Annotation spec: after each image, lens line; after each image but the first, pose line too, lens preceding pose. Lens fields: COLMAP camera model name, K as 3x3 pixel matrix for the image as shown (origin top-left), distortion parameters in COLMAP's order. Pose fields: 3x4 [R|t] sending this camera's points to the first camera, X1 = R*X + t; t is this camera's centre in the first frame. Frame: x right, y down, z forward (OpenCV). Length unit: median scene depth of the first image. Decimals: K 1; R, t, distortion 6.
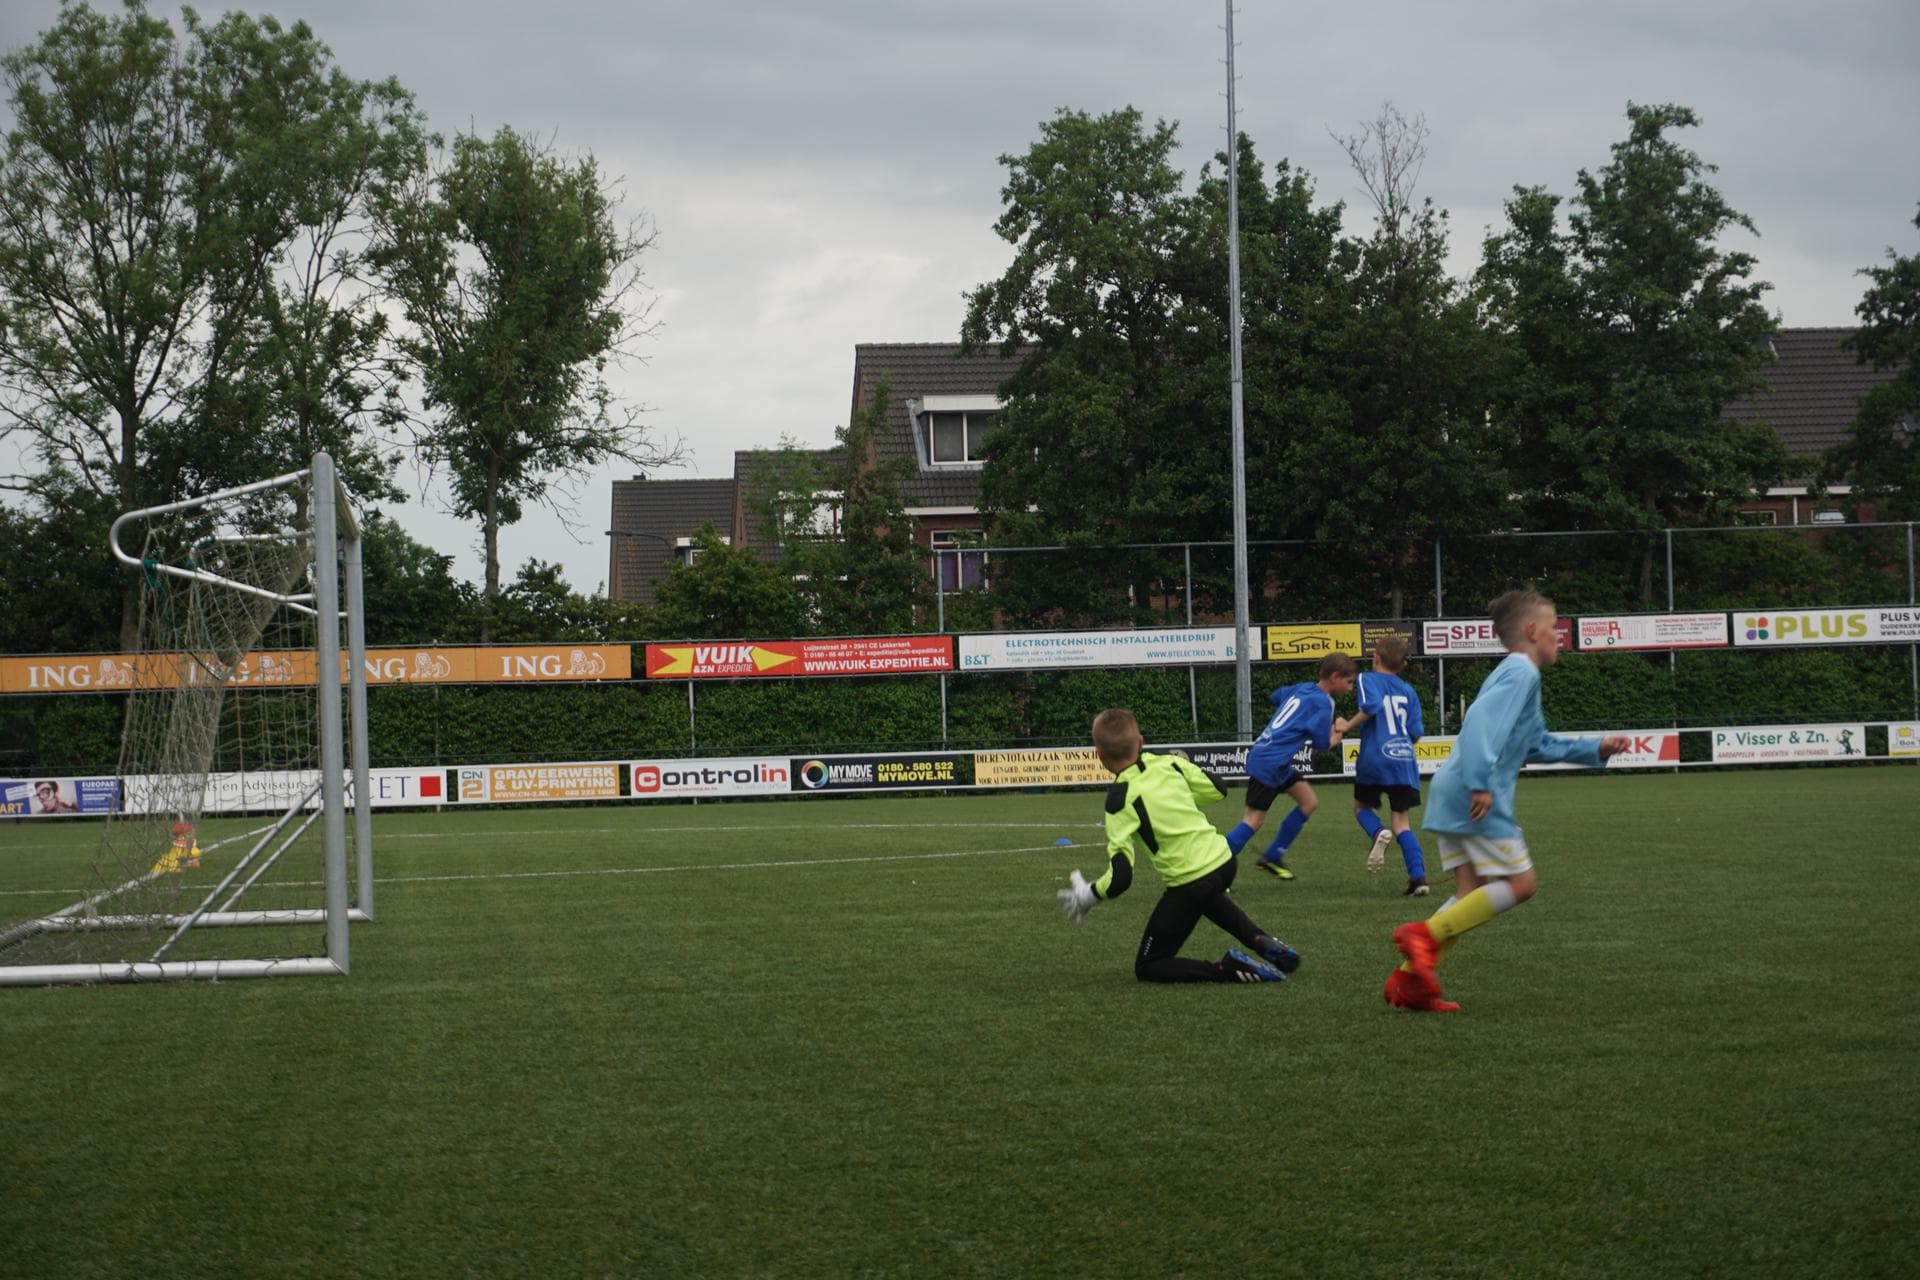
lens RADIAL K [[3984.4, 0, 898.3], [0, 3984.4, 693.2], [0, 0, 1]] dist [-0.012889, 0.139622]
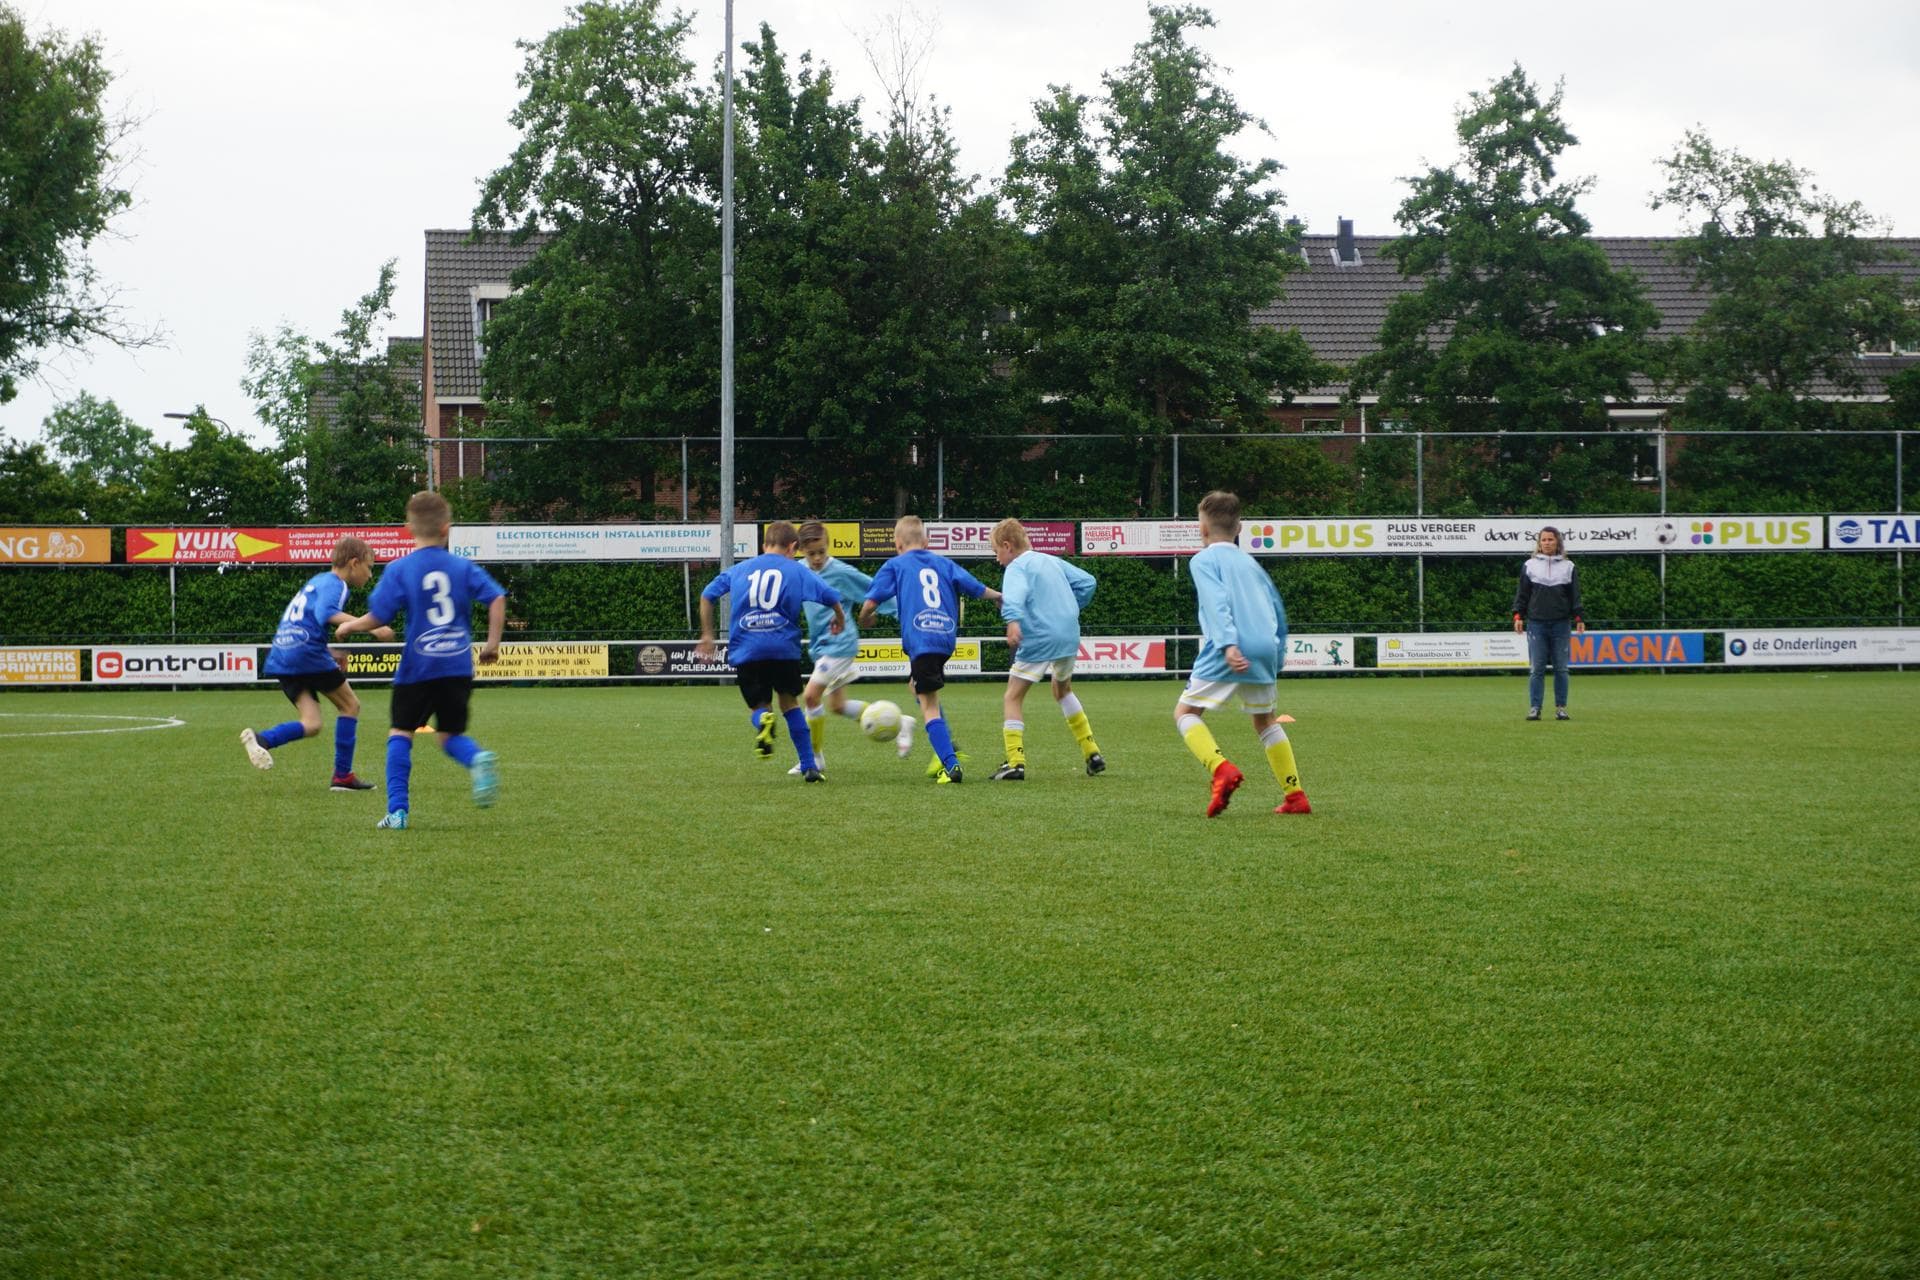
lens RADIAL K [[3981.3, 0, 920.0], [0, 3981.3, 682.7], [0, 0, 1]] dist [-0.012328, 0.056886]
pose [[0.999384, 0.021046, 0.028083, 0.104995], [-0.021747, 0.999453, 0.024906, -0.002778], [-0.027544, -0.025502, 0.999295, 0.009219]]
